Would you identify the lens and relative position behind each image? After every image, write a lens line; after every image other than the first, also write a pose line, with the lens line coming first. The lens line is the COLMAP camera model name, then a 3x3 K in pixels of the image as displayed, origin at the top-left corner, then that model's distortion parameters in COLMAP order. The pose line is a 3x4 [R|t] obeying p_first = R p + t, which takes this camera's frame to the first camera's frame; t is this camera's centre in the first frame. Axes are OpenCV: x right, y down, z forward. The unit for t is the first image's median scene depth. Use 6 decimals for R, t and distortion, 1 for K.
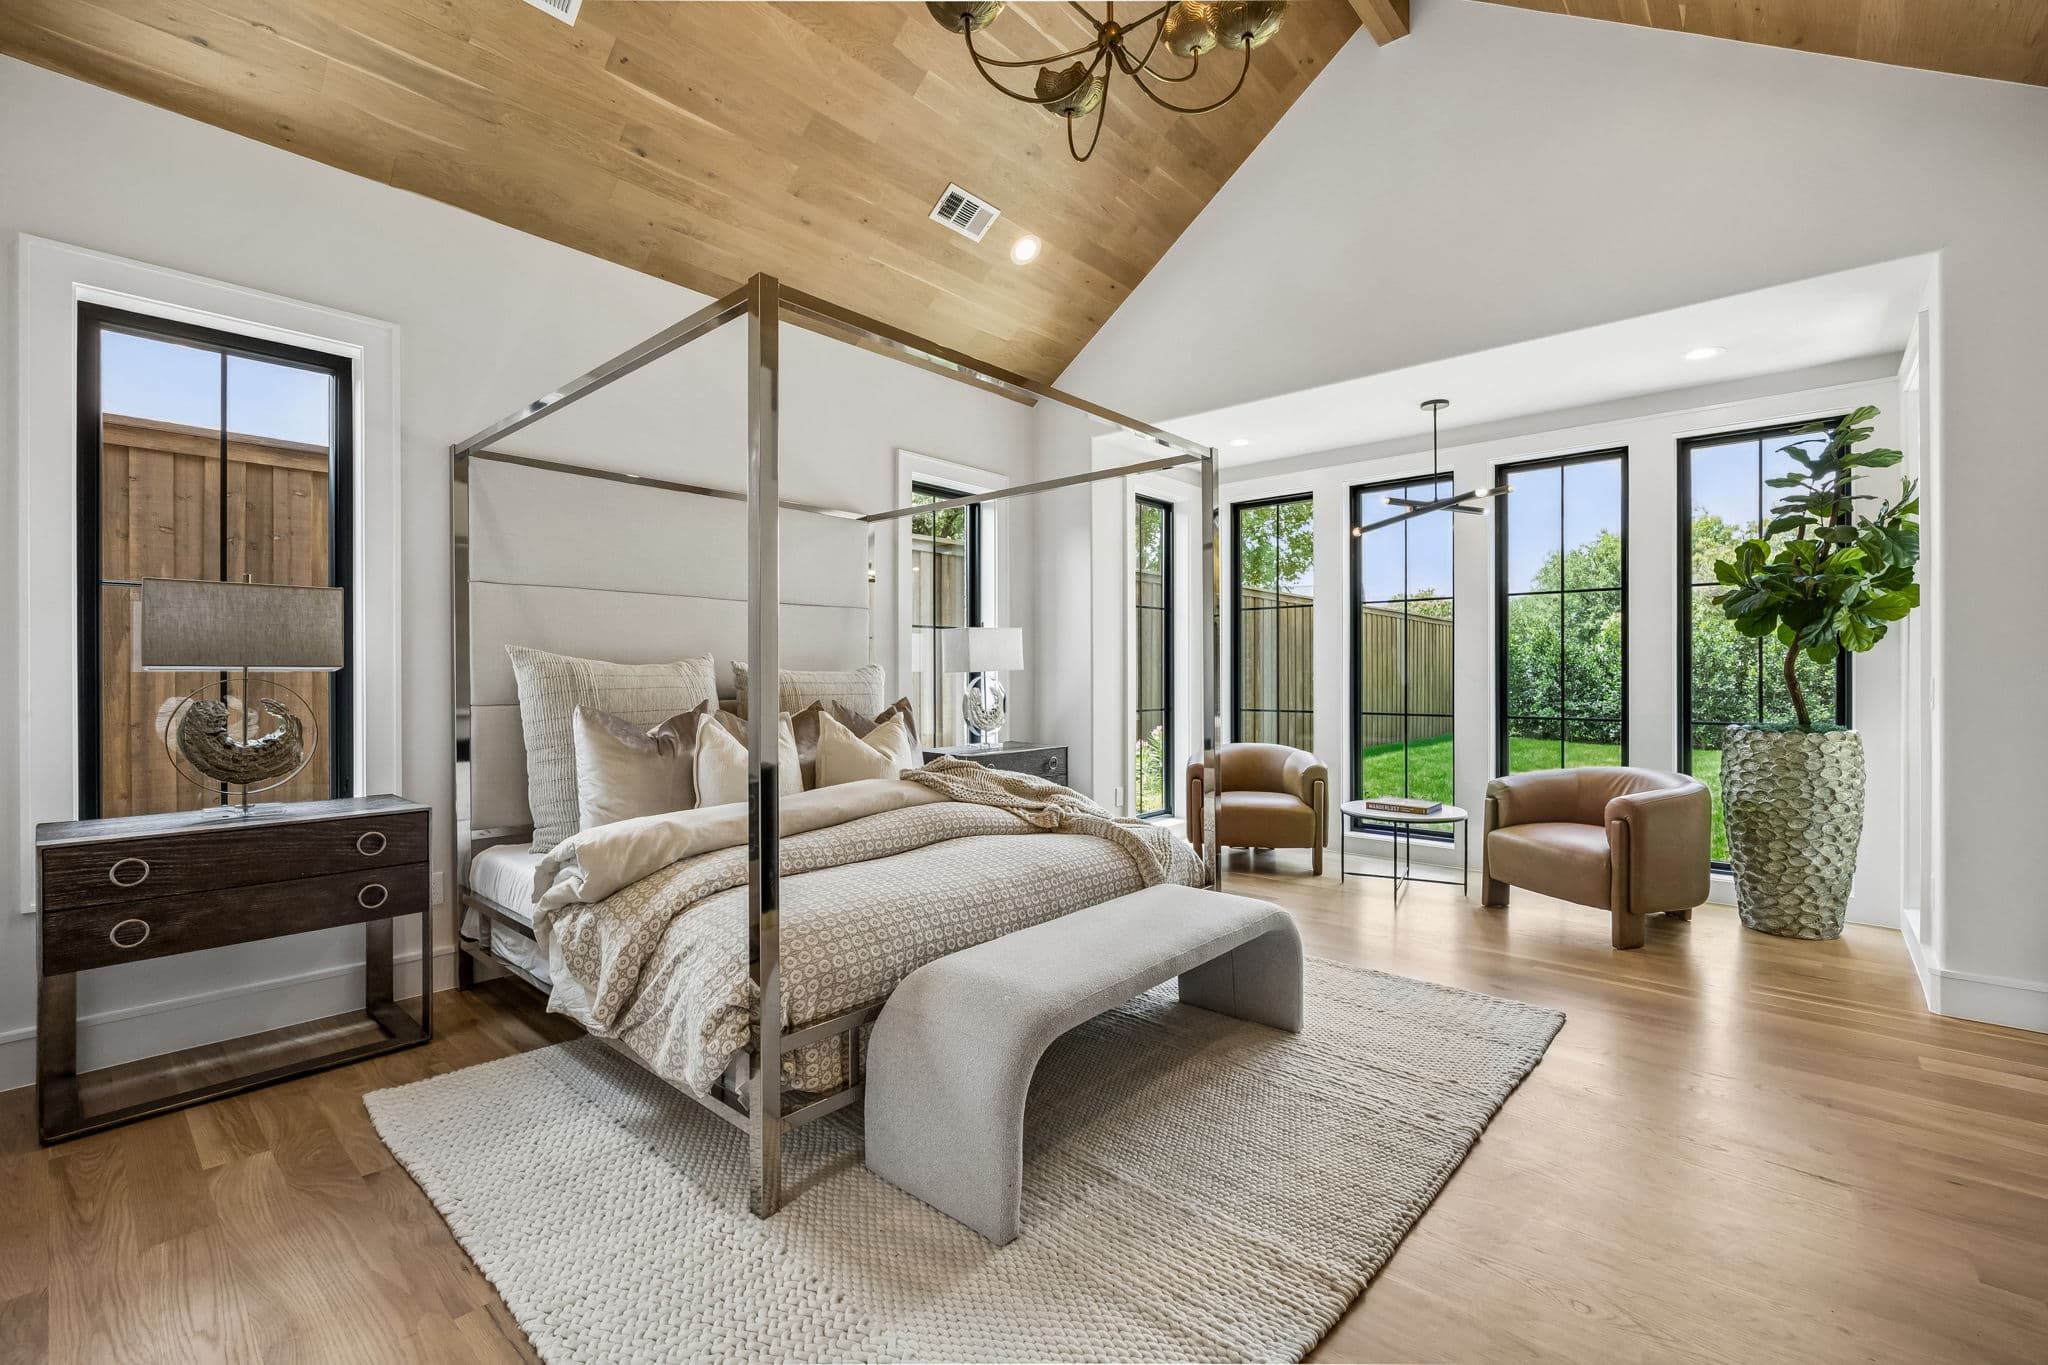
lens RADIAL K [[879.5, 0, 1030.3], [0, 879.5, 679.2], [0, 0, 1]] dist [-0.004424, -0.000235]
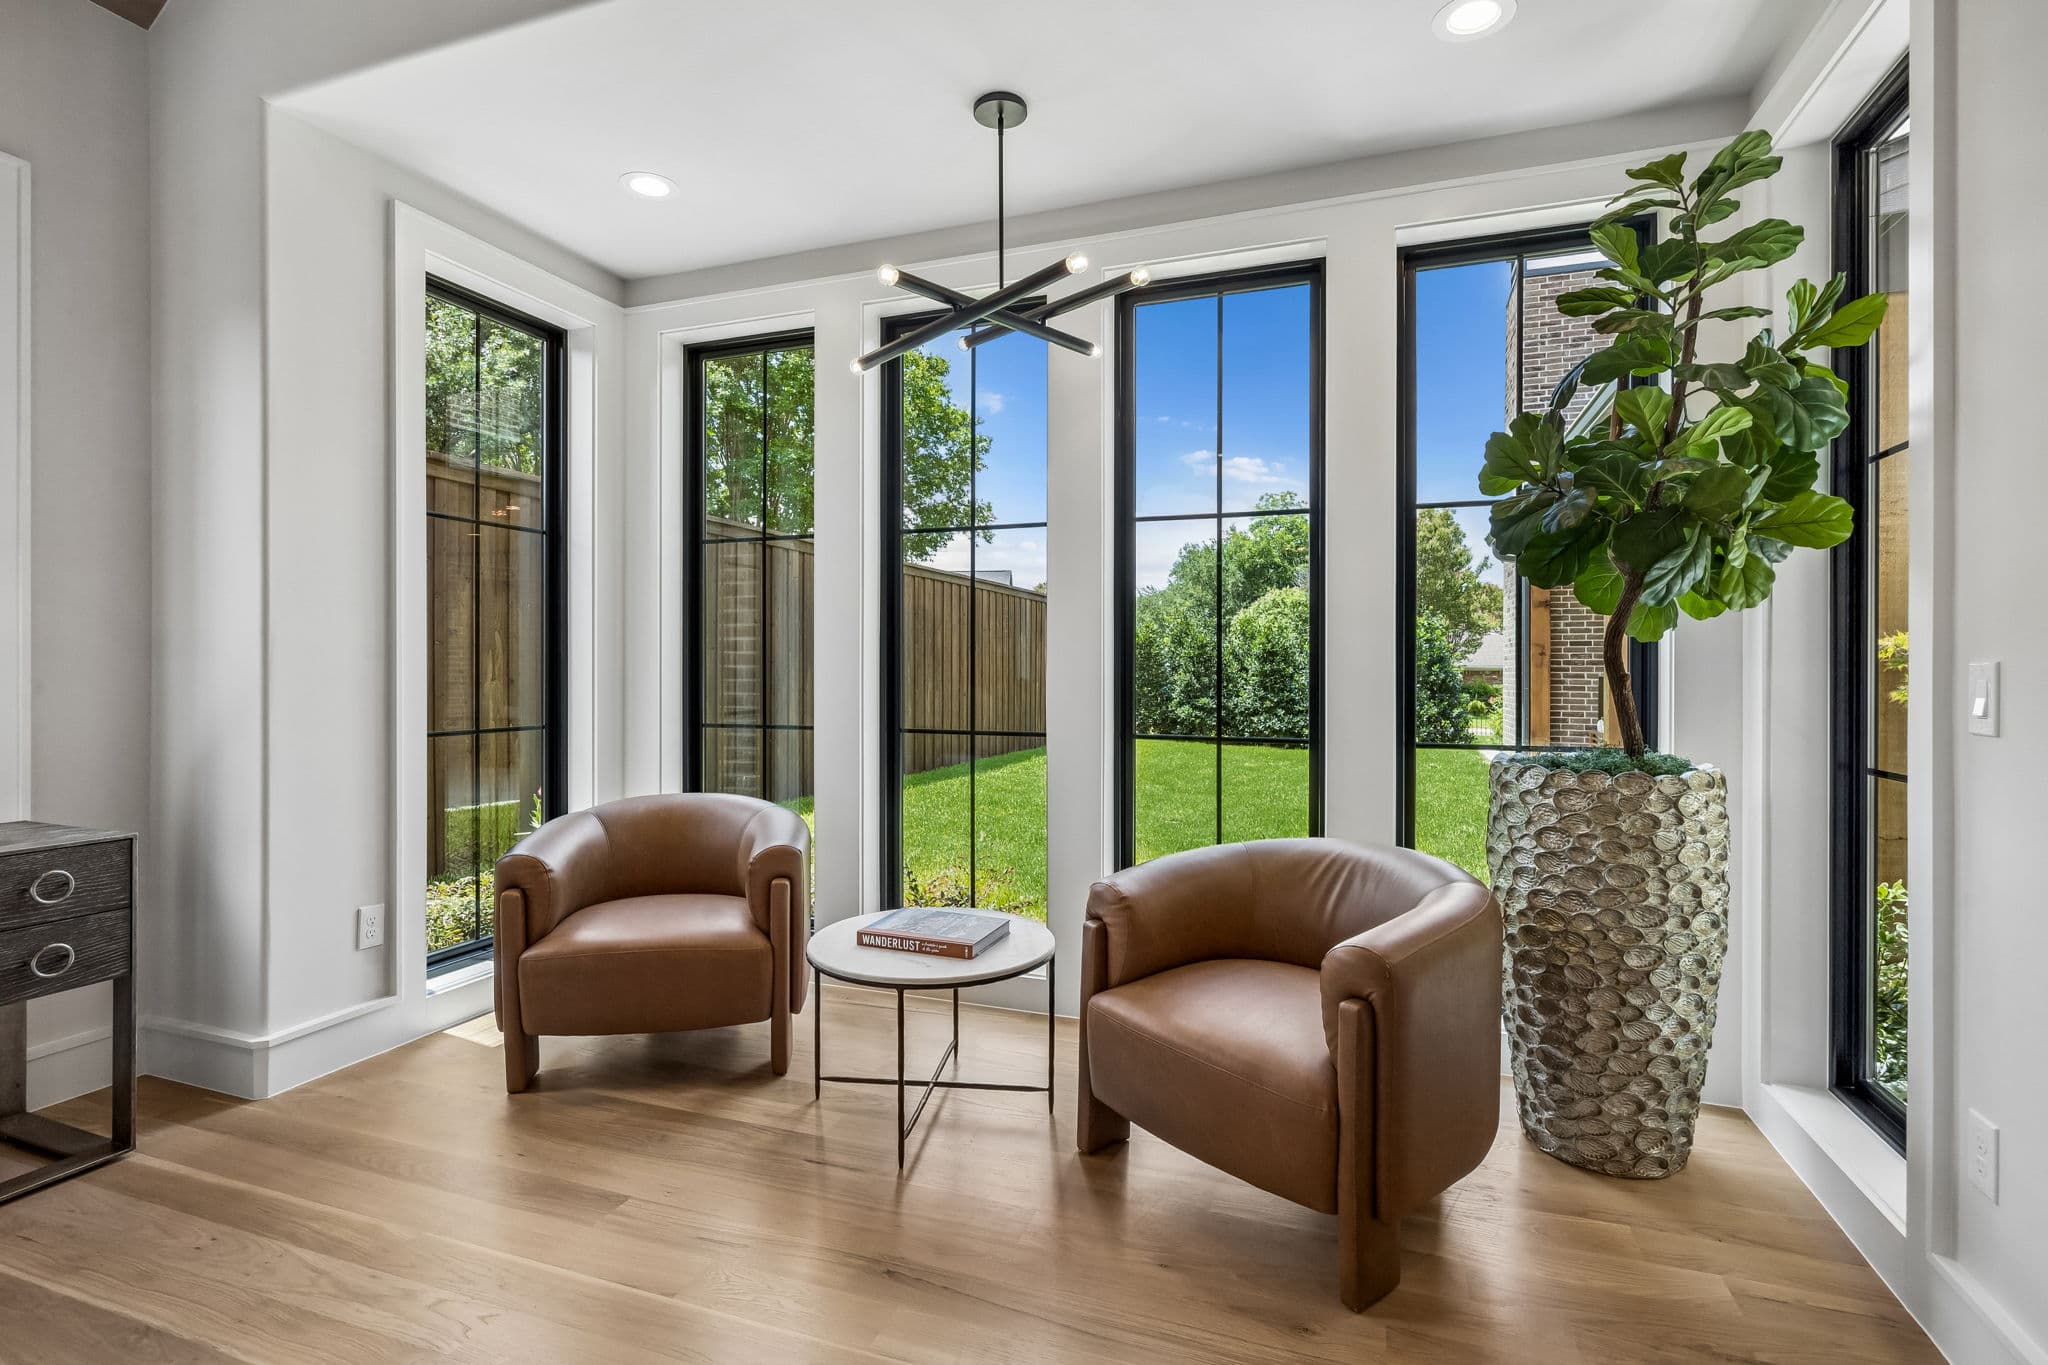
lens RADIAL K [[1023.7, 0, 1017.2], [0, 1023.7, 676.4], [0, 0, 1]] dist [0.001656, -0.000292]
pose [[0.932104, 0.001137, 0.362189, 0.316689], [-0.002161, 0.999995, 0.002422, 0.003934], [-0.362184, -0.003041, 0.932102, 0.556596]]
